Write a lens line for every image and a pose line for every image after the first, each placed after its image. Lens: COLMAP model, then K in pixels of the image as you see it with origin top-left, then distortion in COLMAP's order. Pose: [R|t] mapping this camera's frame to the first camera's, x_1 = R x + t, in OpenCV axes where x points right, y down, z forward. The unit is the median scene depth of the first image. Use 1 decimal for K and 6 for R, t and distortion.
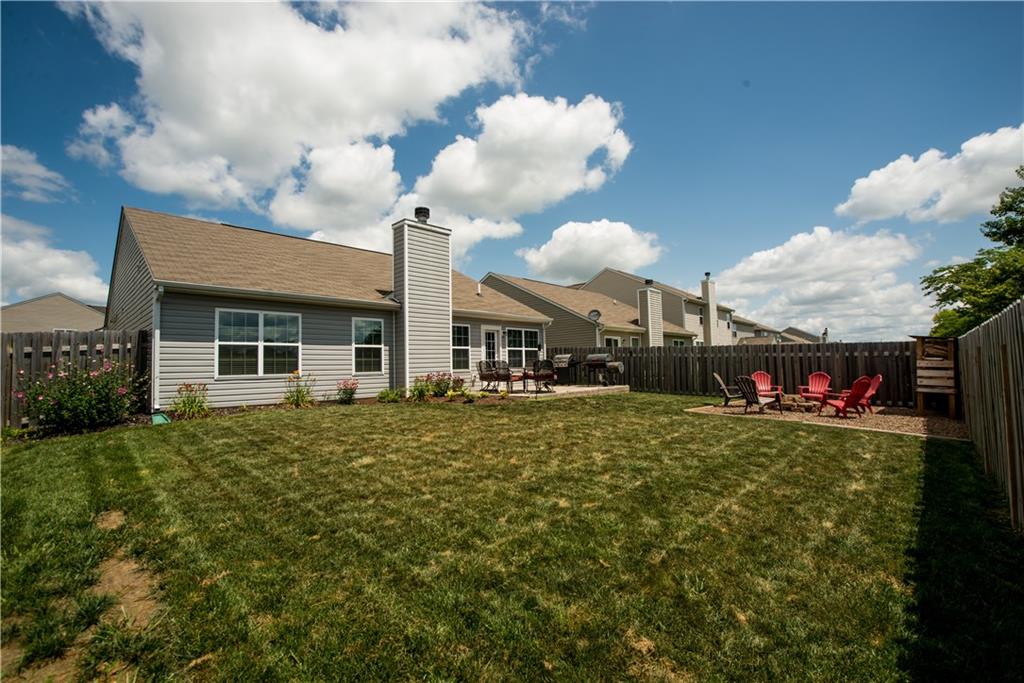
lens RADIAL K [[442.5, 0, 511.8], [0, 442.5, 343.4], [0, 0, 1]] dist [-0.065737, 0.020245]
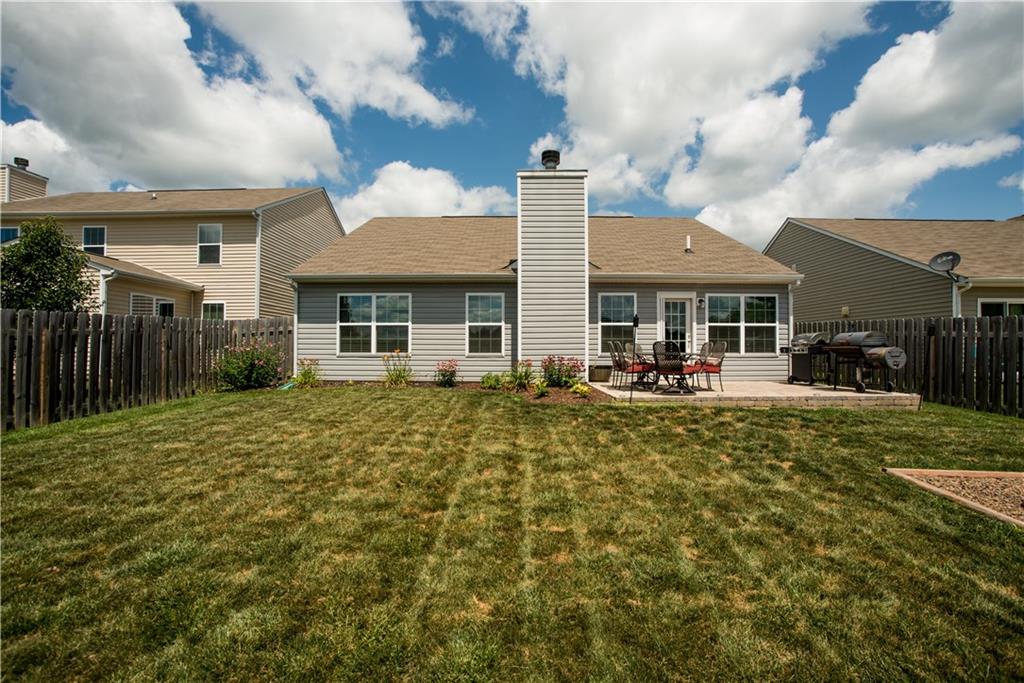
lens RADIAL K [[451.5, 0, 512.0], [0, 451.5, 341.5], [0, 0, 1]] dist [-0.063384, 0.021046]
pose [[0.682314, 0.010071, -0.730990, 0.371105], [0.020678, 0.999239, 0.033068, 0.011695], [0.730767, -0.037678, 0.681587, 0.398073]]
